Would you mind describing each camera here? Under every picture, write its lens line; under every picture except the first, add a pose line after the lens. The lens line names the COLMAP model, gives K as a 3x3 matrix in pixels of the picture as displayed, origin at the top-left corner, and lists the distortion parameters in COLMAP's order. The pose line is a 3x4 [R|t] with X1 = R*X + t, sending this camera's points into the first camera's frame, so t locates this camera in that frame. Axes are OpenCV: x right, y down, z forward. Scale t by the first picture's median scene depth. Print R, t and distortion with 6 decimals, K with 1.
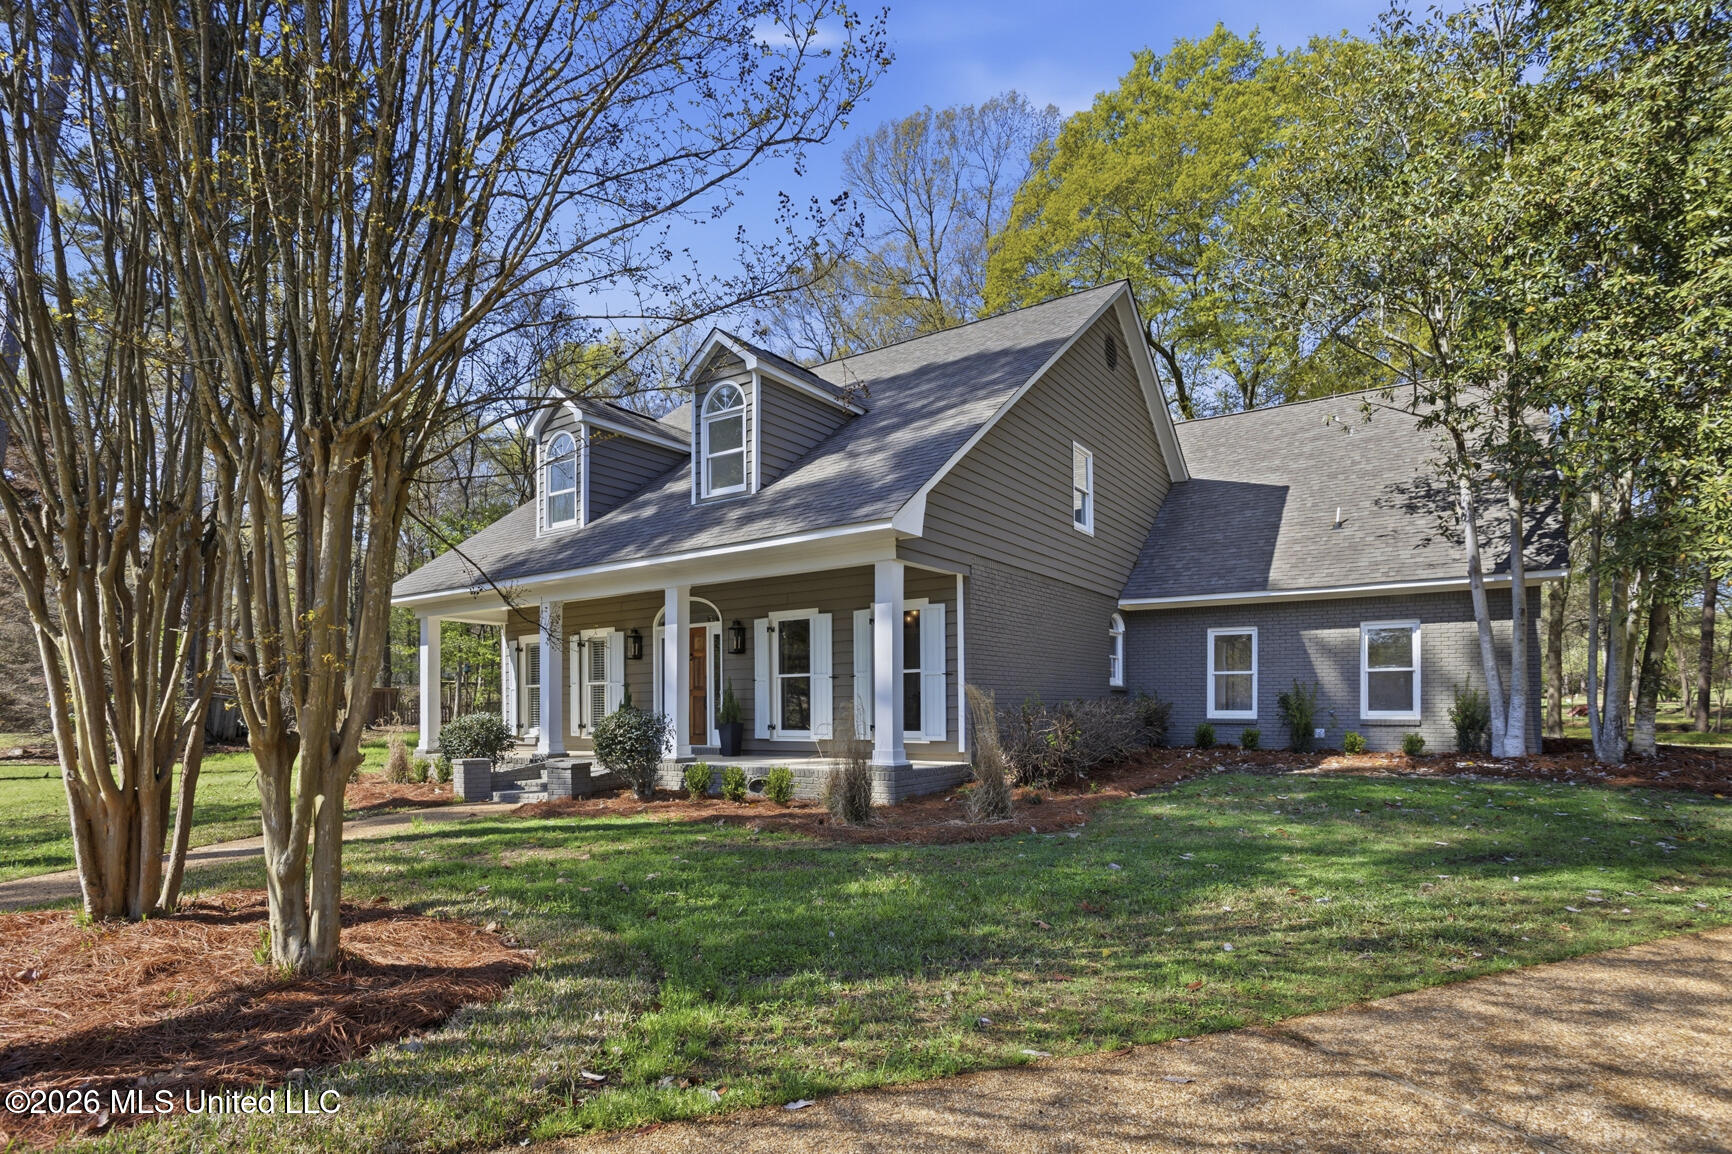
lens RADIAL K [[896.2, 0, 859.2], [0, 896.2, 723.6], [0, 0, 1]] dist [-0.028890, 0.000460]
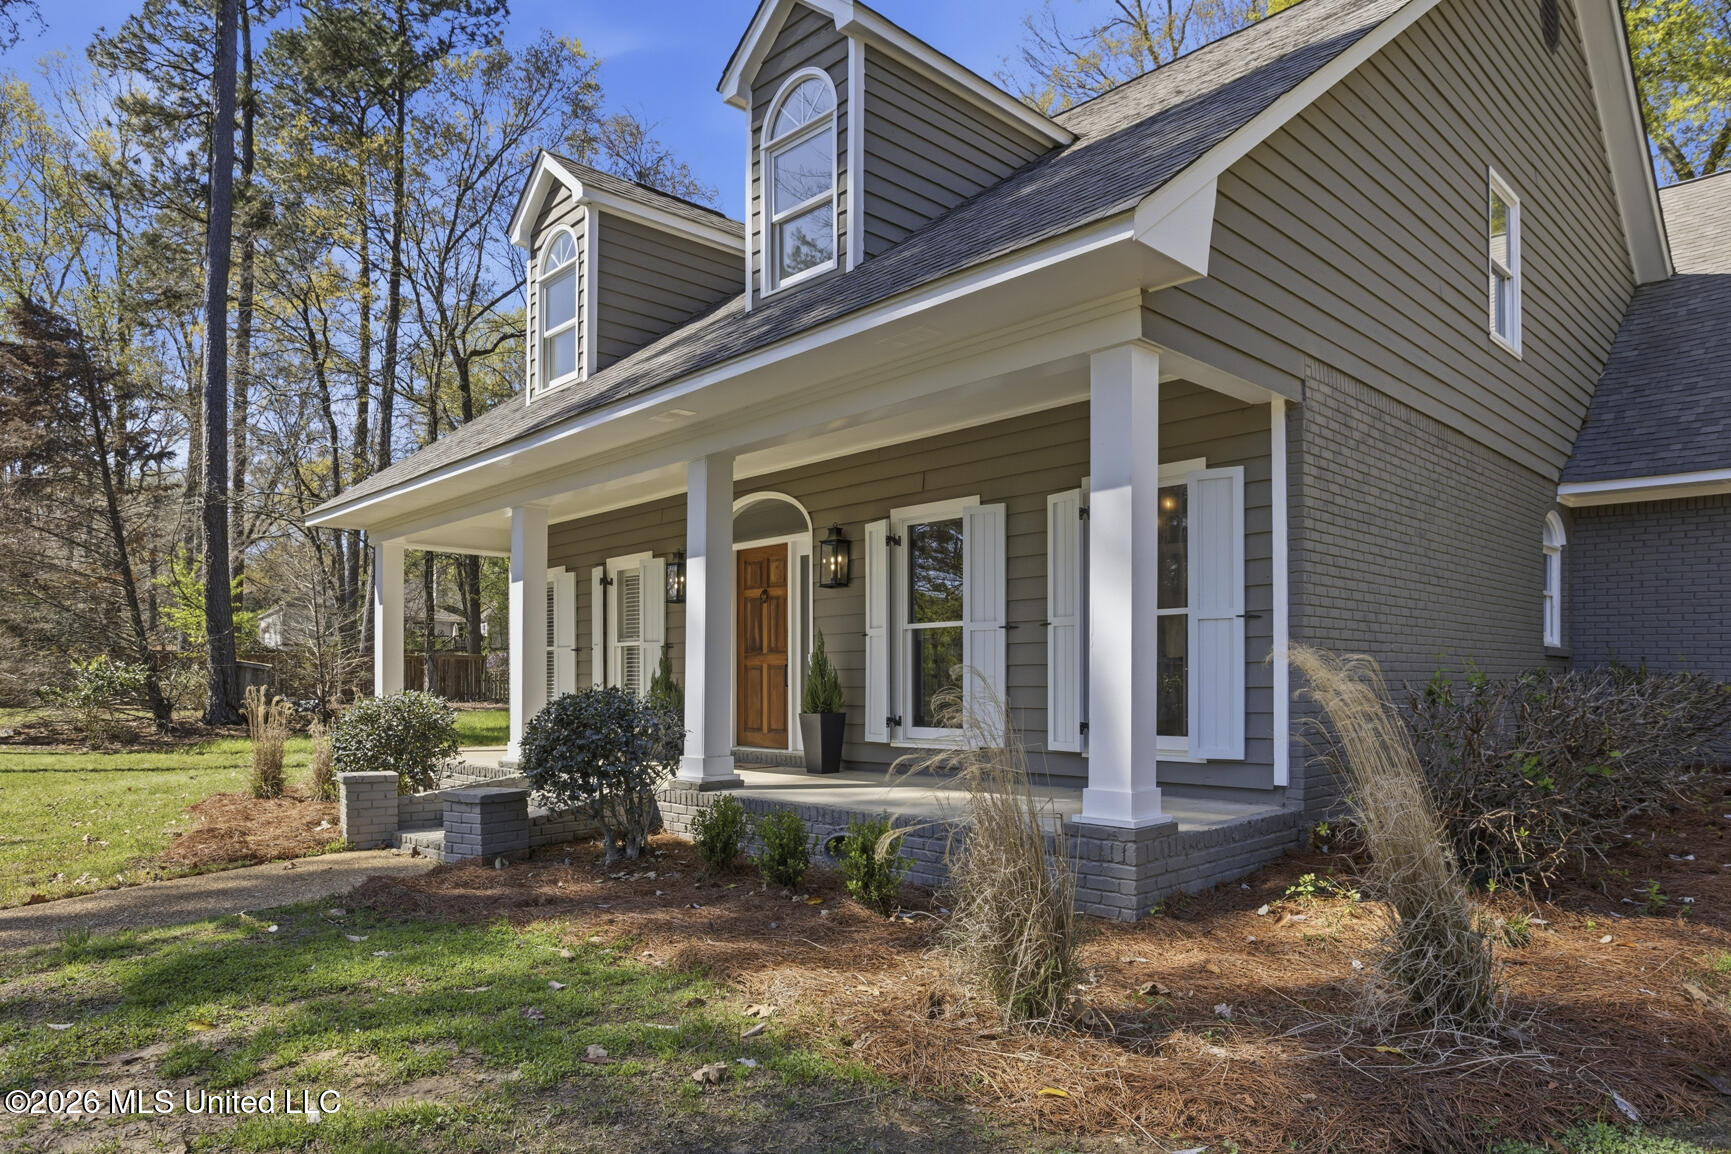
lens RADIAL K [[1079.3, 0, 851.6], [0, 1079.3, 687.1], [0, 0, 1]] dist [-0.051798, 0.052894]
pose [[0.979878, 0.005792, -0.199514, 0.006609], [-0.008466, 0.999885, -0.012552, -0.008641], [0.199418, 0.013989, 0.979815, 0.354809]]
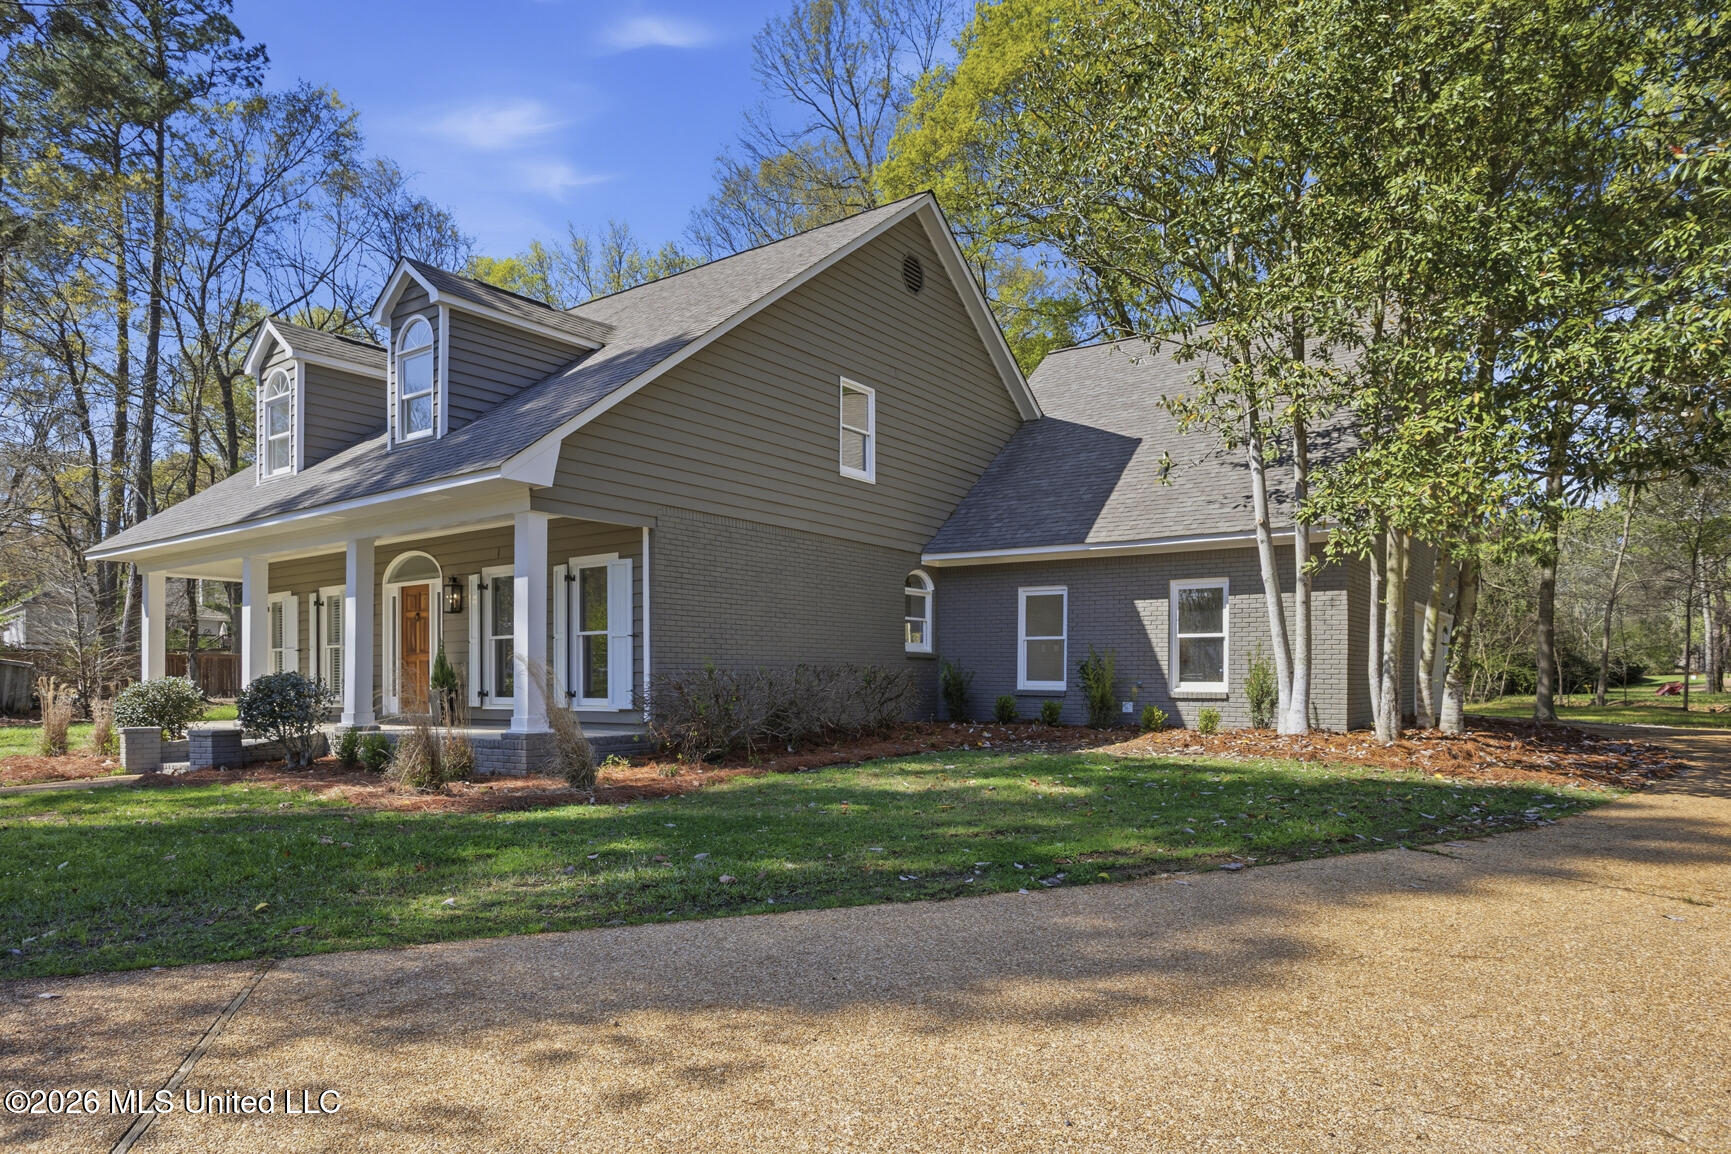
lens RADIAL K [[1079.3, 0, 851.6], [0, 1079.3, 687.1], [0, 0, 1]] dist [-0.051798, 0.052894]
pose [[0.999679, 0.005649, -0.024685, 0.296374], [-0.006051, 0.999850, -0.016245, 0.011190], [0.024589, 0.016389, 0.999563, -0.071367]]
